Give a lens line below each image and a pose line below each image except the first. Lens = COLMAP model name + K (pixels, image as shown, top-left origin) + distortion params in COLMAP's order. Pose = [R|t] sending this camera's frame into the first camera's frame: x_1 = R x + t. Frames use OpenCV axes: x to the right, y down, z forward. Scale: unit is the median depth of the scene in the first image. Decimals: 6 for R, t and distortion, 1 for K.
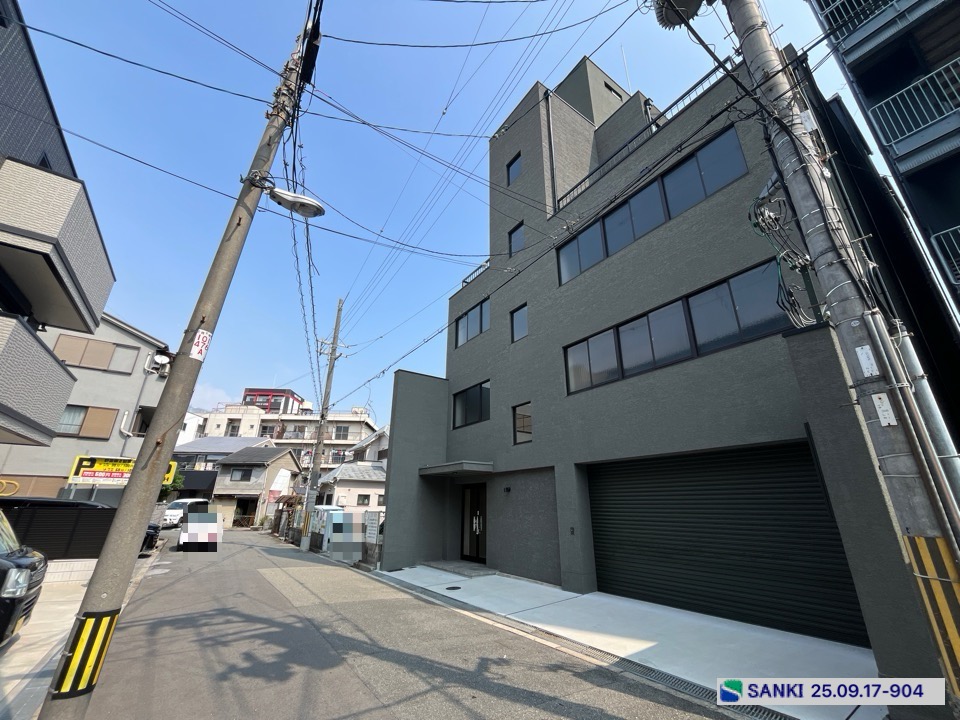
lens RADIAL K [[390.0, 0, 478.2], [0, 390.0, 361.4], [0, 0, 1]] dist [-0.003234, 0.000262]
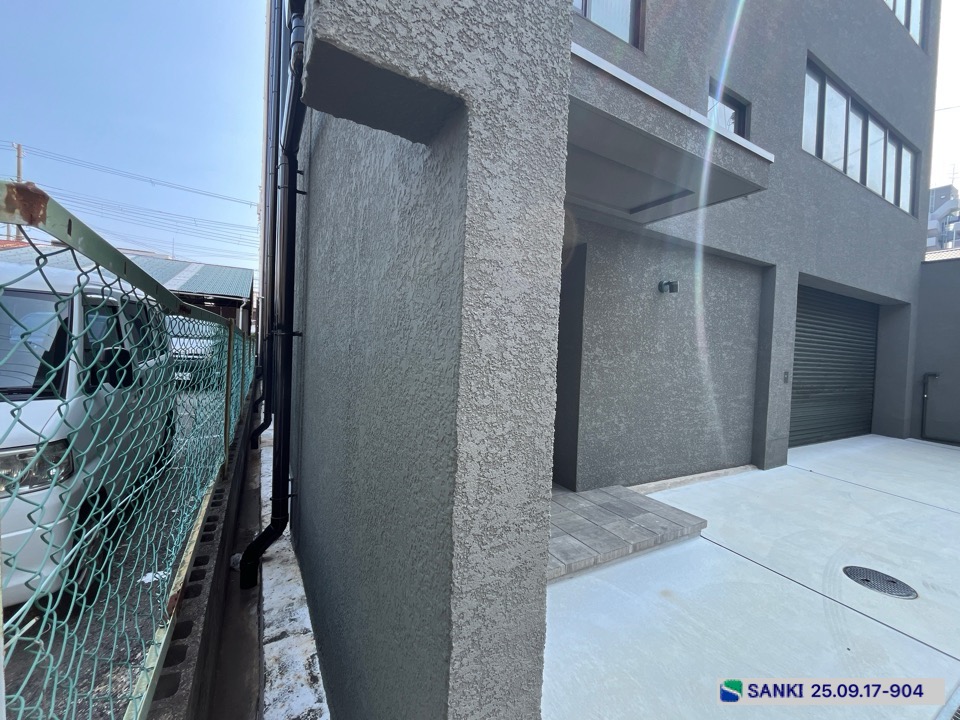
lens RADIAL K [[390.0, 0, 476.6], [0, 390.0, 360.3], [0, 0, 1]] dist [-0.003234, 0.000262]
pose [[0.094895, -0.027882, 0.995097, -0.371168], [-0.386405, 0.920200, 0.062632, 0.510214], [-0.917435, -0.390453, 0.076549, 1.282754]]
